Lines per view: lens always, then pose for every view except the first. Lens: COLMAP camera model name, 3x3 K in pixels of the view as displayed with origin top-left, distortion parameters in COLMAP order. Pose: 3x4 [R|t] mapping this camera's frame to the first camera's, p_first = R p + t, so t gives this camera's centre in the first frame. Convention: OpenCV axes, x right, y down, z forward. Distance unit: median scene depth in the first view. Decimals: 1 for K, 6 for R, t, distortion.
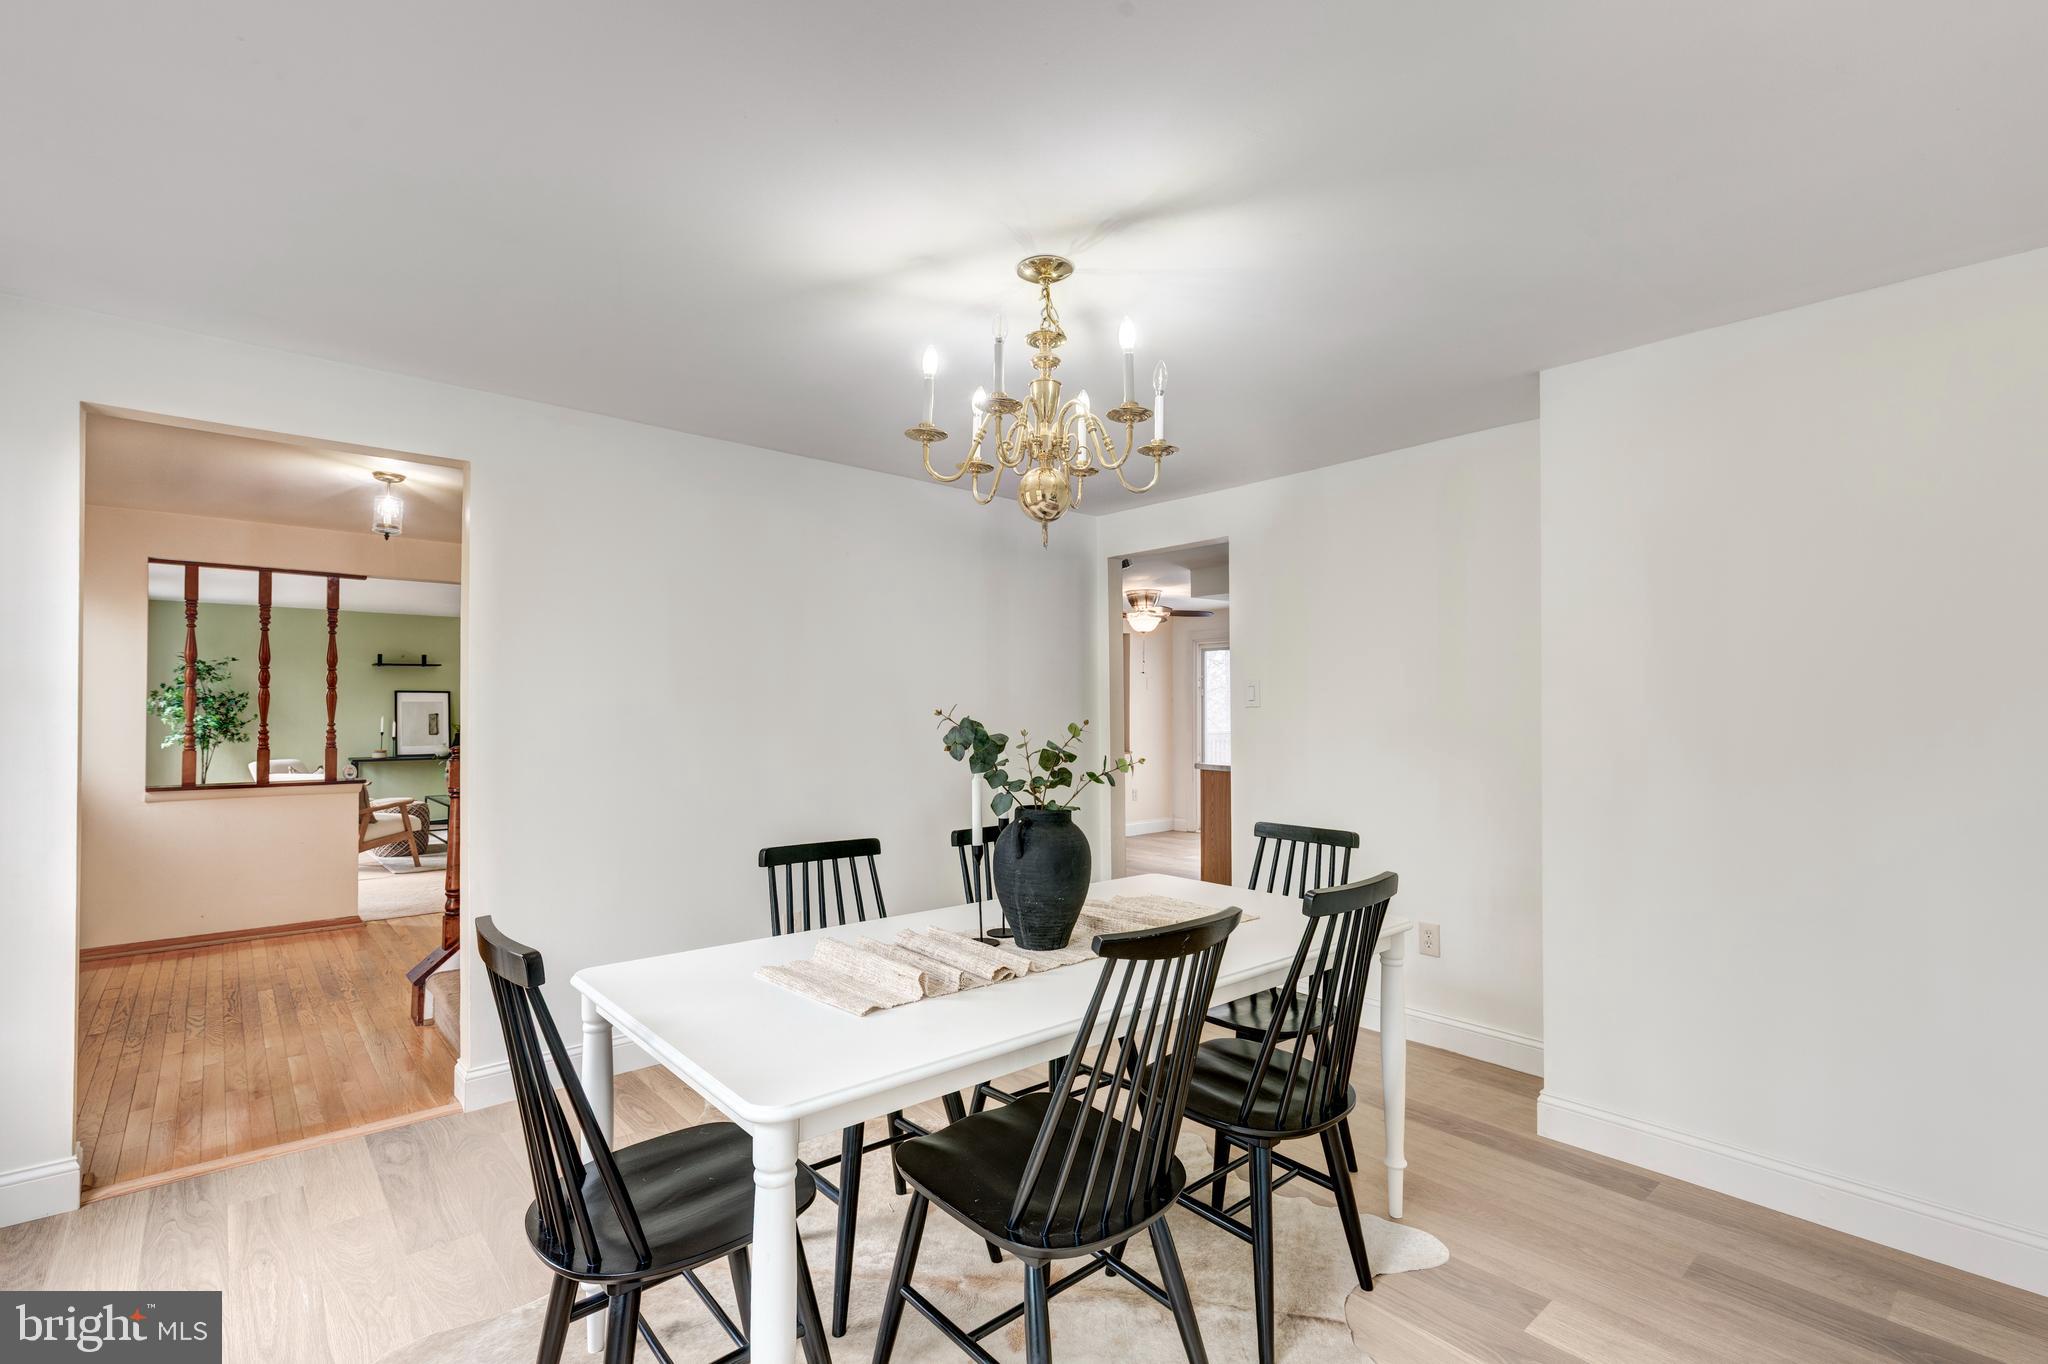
lens RADIAL K [[937.3, 0, 1033.3], [0, 937.3, 707.8], [0, 0, 1]] dist [0.000766, 0.000341]
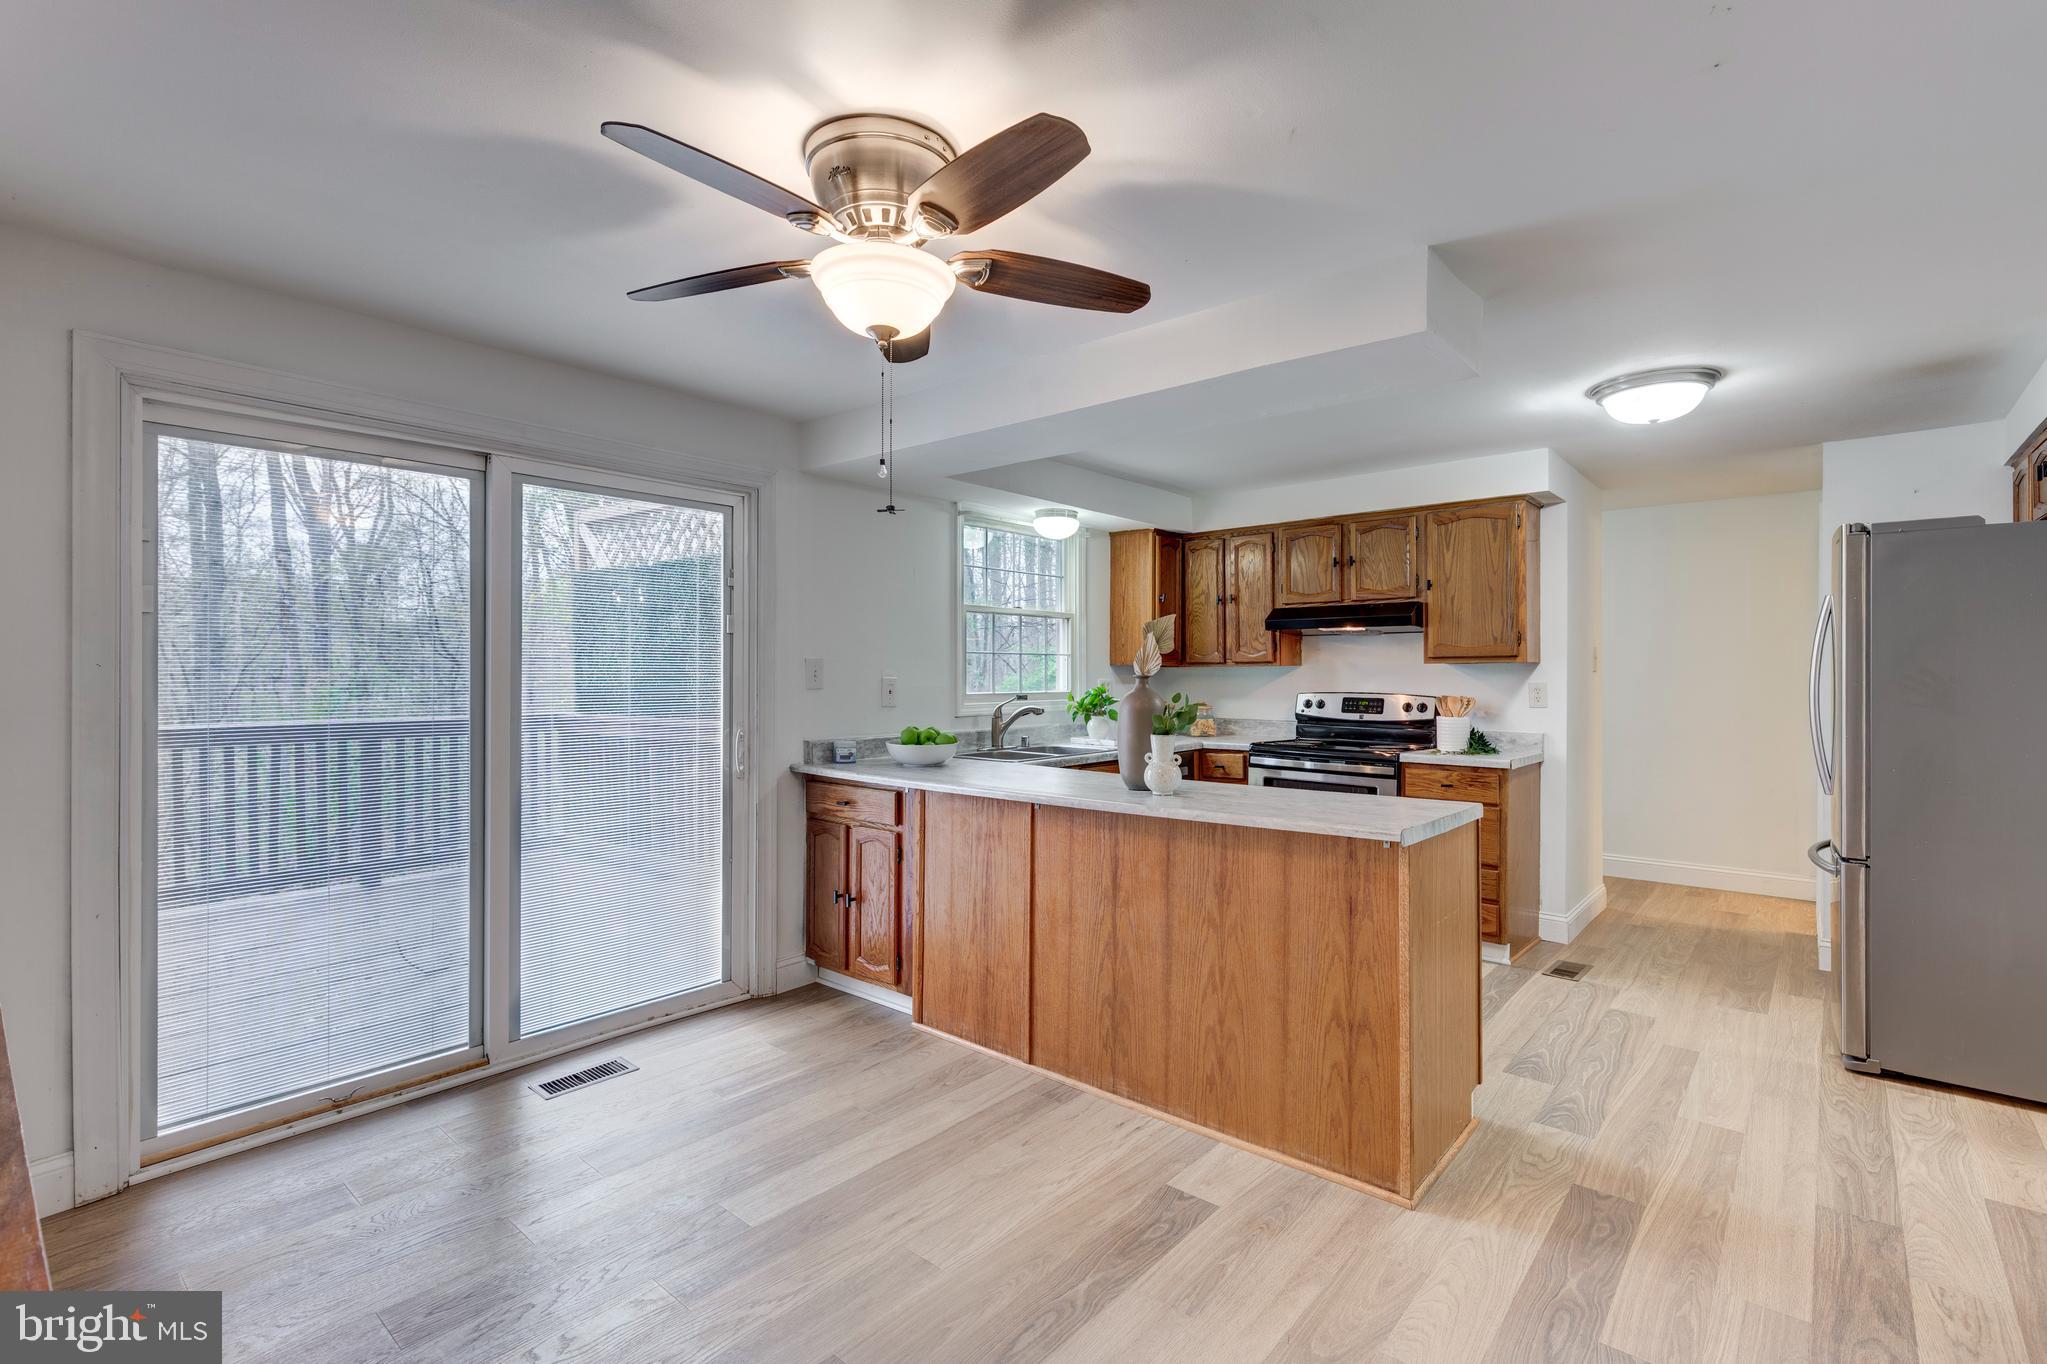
lens RADIAL K [[928.5, 0, 1043.5], [0, 928.5, 668.9], [0, 0, 1]] dist [0.001858, 0.000300]
pose [[-0.147138, 0.005040, 0.989103, -0.126367], [-0.001431, 0.999985, -0.005309, 0.003747], [-0.989115, -0.002196, -0.147128, 1.097174]]
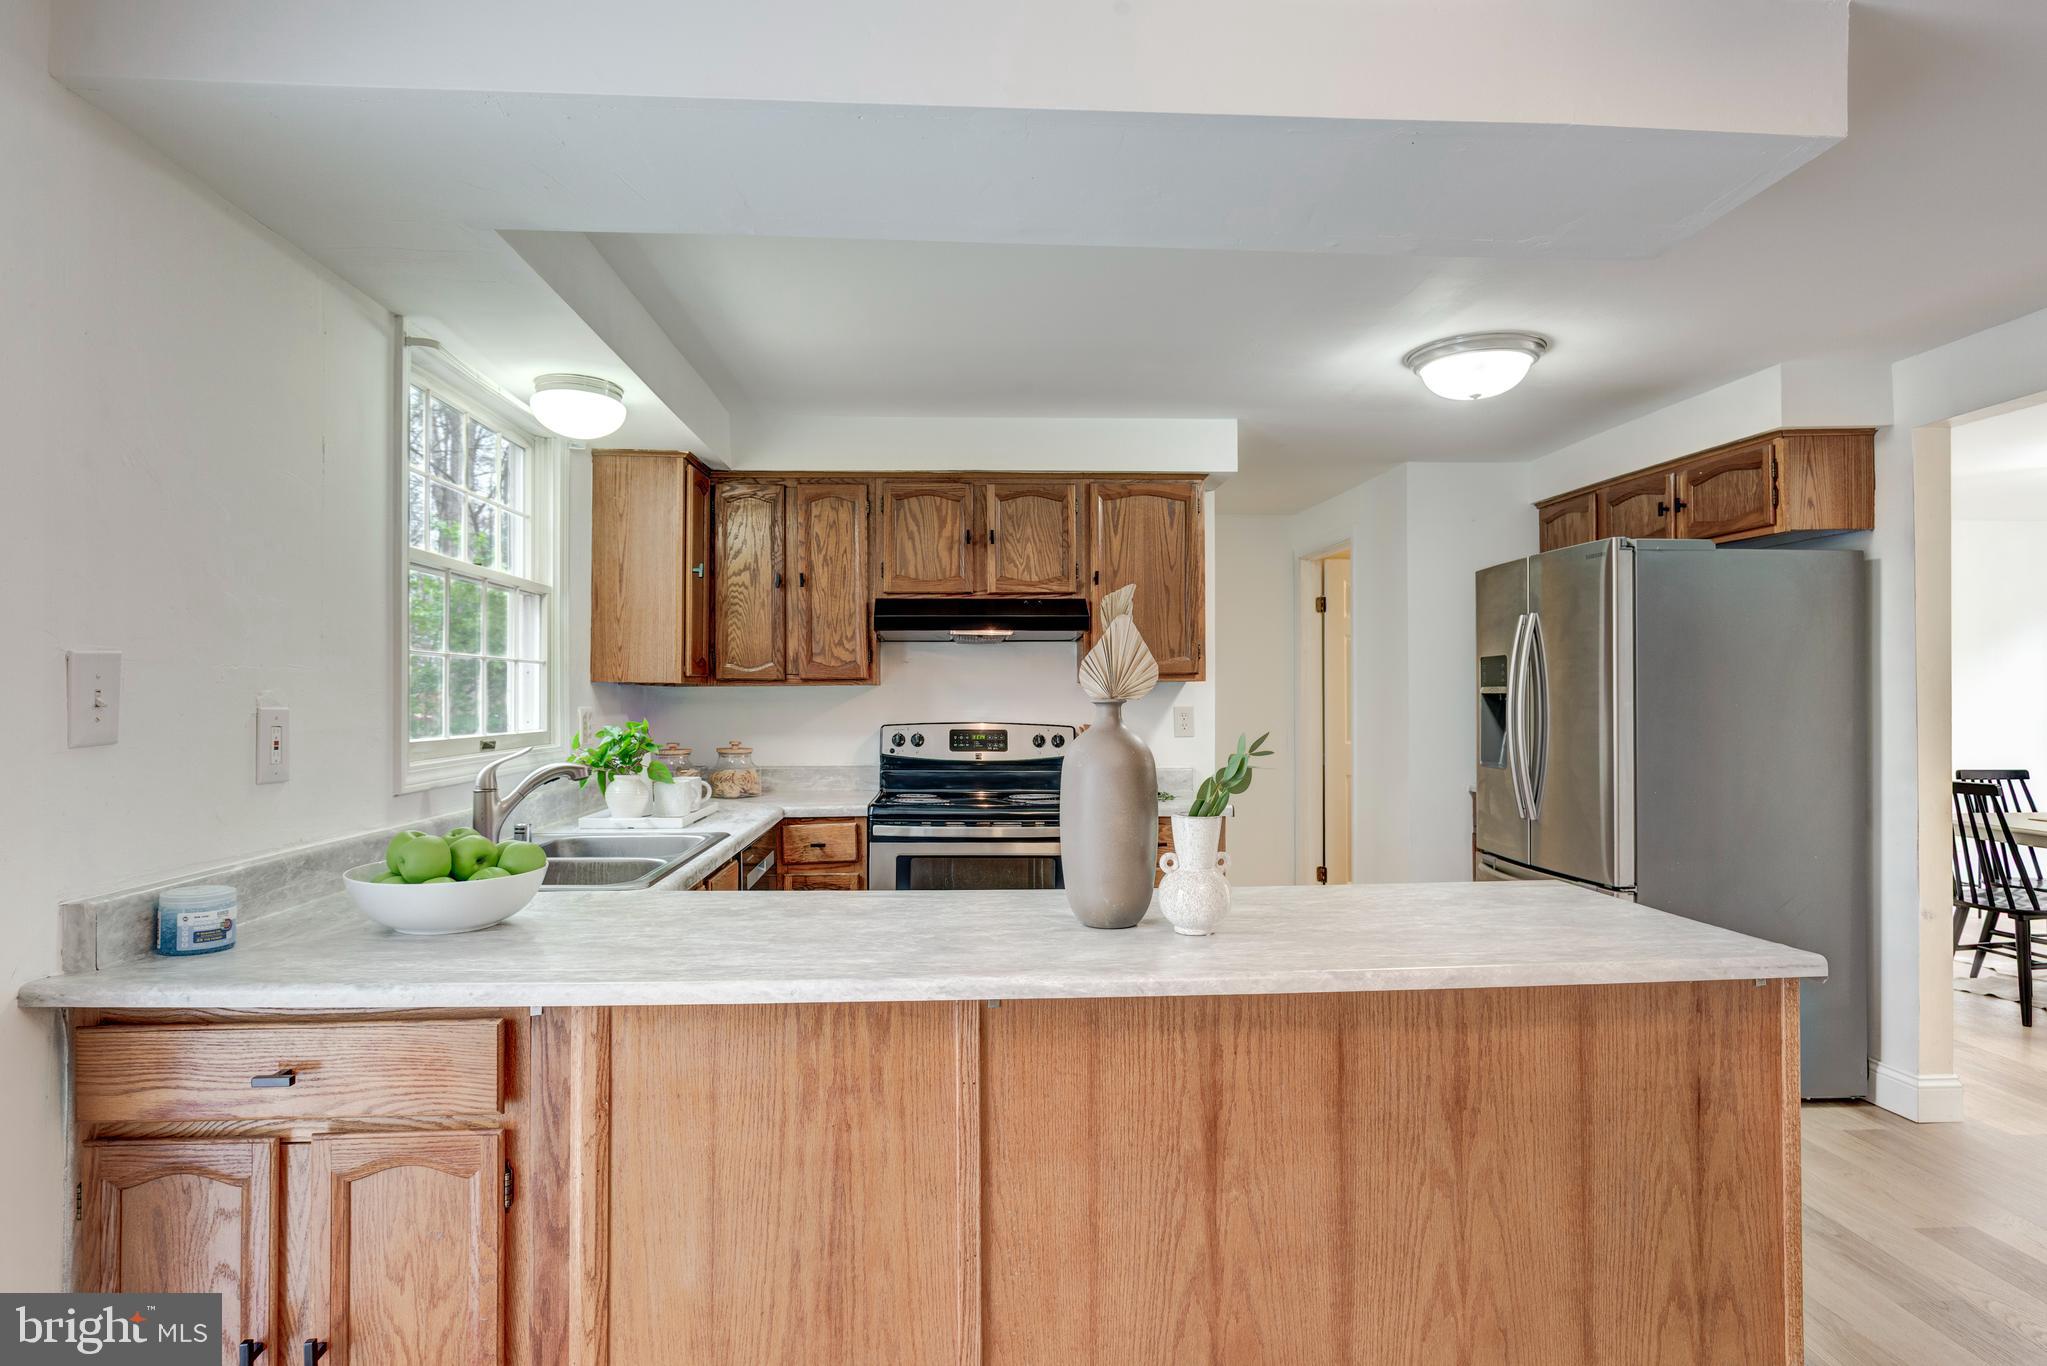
lens RADIAL K [[1068.8, 0, 1007.6], [0, 1068.8, 686.7], [0, 0, 1]] dist [-0.000513, -0.000632]
pose [[-0.785200, 0.007373, 0.619199, 0.161681], [0.002249, 0.999956, -0.009055, 0.003489], [-0.619239, -0.005717, -0.785182, 1.203571]]
